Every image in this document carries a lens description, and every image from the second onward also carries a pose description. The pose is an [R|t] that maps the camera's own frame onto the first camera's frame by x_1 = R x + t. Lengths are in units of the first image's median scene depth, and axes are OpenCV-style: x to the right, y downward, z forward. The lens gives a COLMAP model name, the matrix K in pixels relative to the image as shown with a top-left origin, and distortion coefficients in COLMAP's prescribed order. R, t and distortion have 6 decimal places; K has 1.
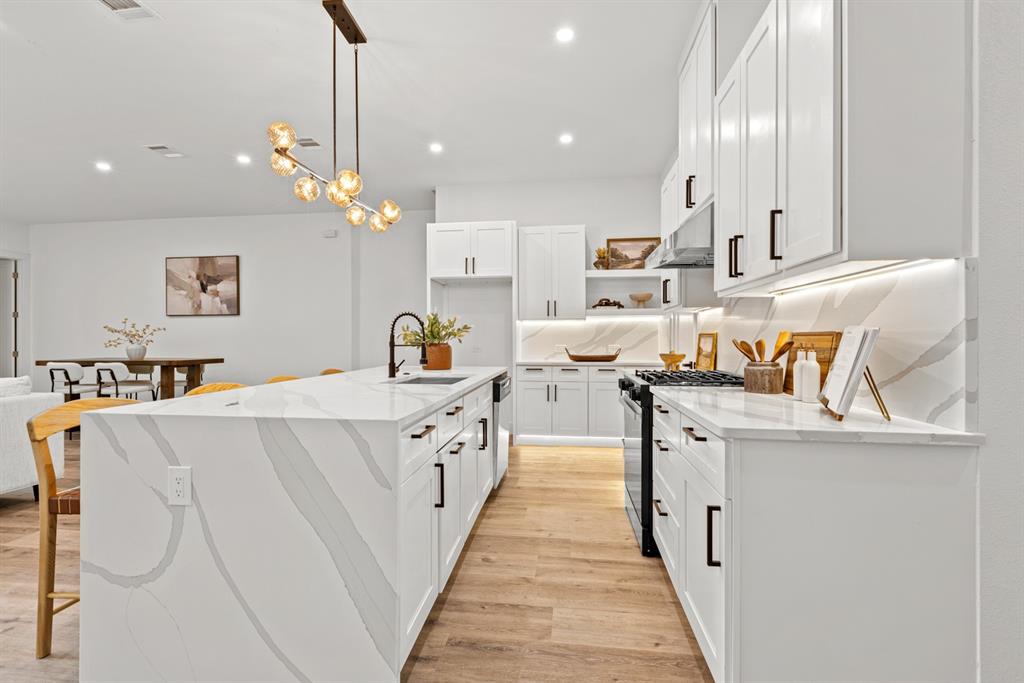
lens RADIAL K [[460.8, 0, 520.5], [0, 460.8, 340.3], [0, 0, 1]] dist [0.000574, -0.000356]
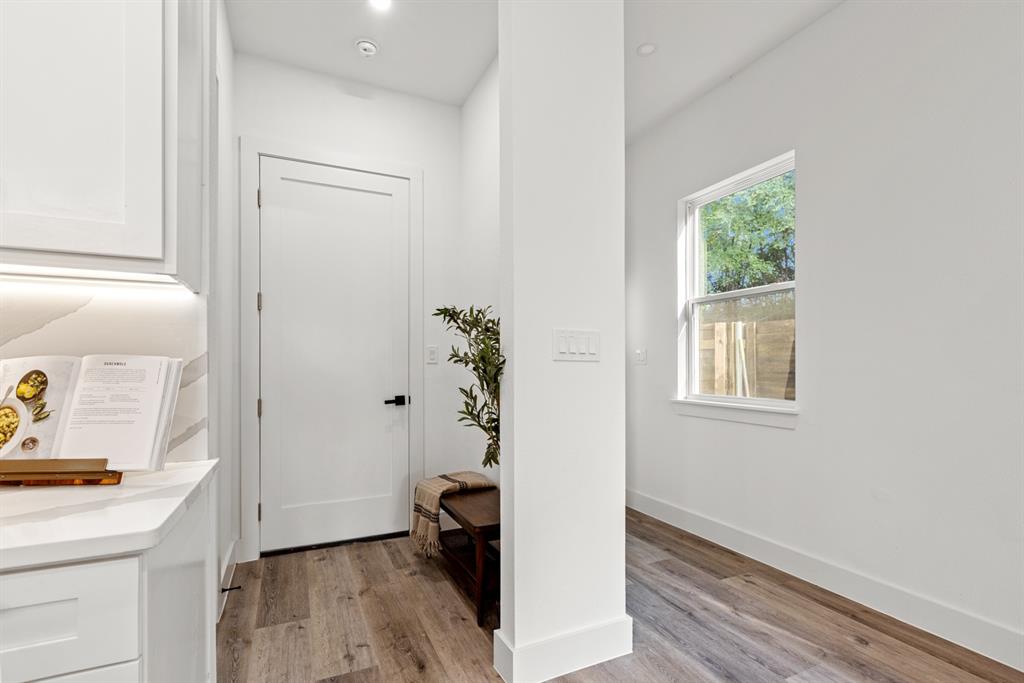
lens RADIAL K [[460.8, 0, 502.4], [0, 460.8, 364.0], [0, 0, 1]] dist [0.000574, -0.000356]
pose [[-0.523730, 0.009728, 0.851829, -0.132393], [0.001501, 0.999944, -0.010497, -0.005531], [-0.851883, -0.004219, -0.523715, 0.358814]]
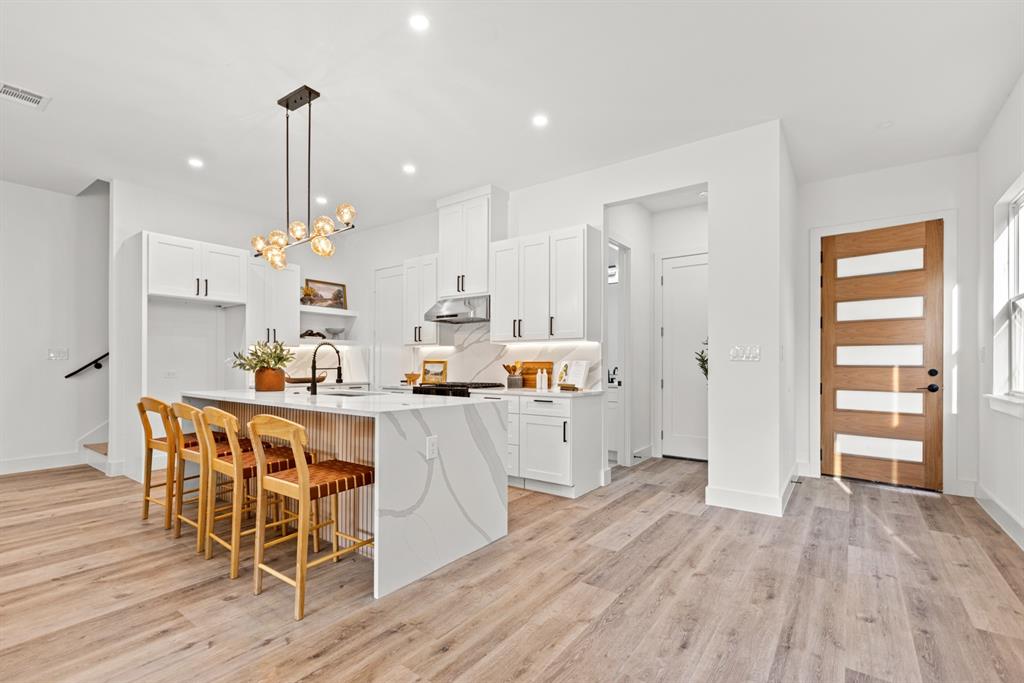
lens RADIAL K [[460.8, 0, 511.6], [0, 460.8, 362.2], [0, 0, 1]] dist [0.000574, -0.000356]
pose [[0.484482, 0.008441, 0.874761, -0.973455], [-0.004534, 0.999964, -0.007138, -0.000191], [-0.874790, -0.000508, 0.484503, -0.055499]]
